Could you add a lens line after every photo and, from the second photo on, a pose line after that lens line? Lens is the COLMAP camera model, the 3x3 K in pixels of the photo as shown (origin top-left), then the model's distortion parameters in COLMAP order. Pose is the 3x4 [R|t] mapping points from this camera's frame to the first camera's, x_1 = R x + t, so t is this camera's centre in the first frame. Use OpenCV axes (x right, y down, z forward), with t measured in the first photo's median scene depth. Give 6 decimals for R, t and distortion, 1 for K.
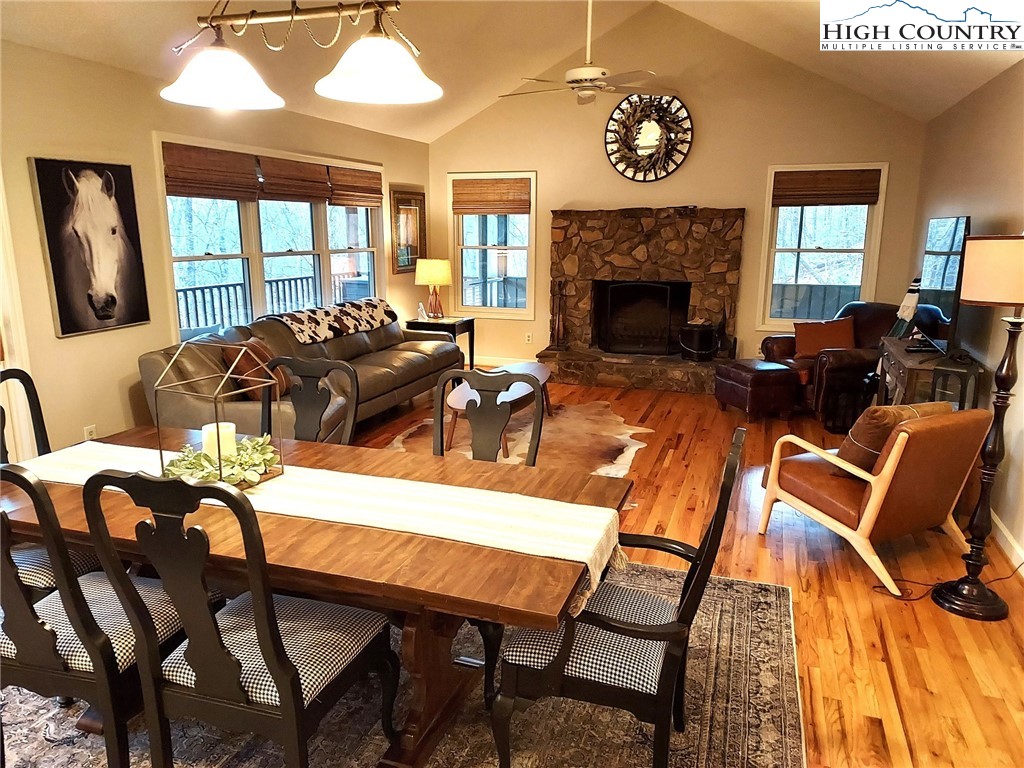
lens RADIAL K [[770.7, 0, 495.9], [0, 770.7, 402.7], [0, 0, 1]] dist [0.010066, -0.003395]
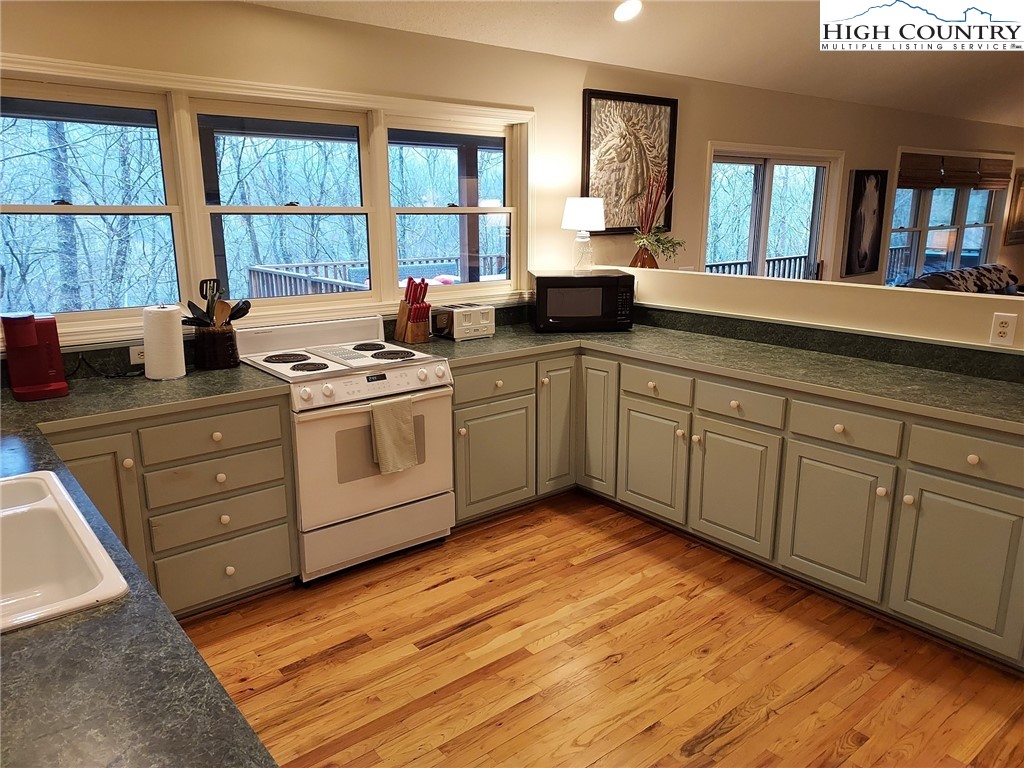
lens RADIAL K [[746.2, 0, 504.7], [0, 746.2, 384.3], [0, 0, 1]] dist [0.005057, 0.046768]
pose [[0.855910, 0.120813, -0.502815, -0.208377], [-0.112970, 0.992525, 0.046175, 0.091290], [0.504635, 0.017281, 0.863160, -0.452777]]
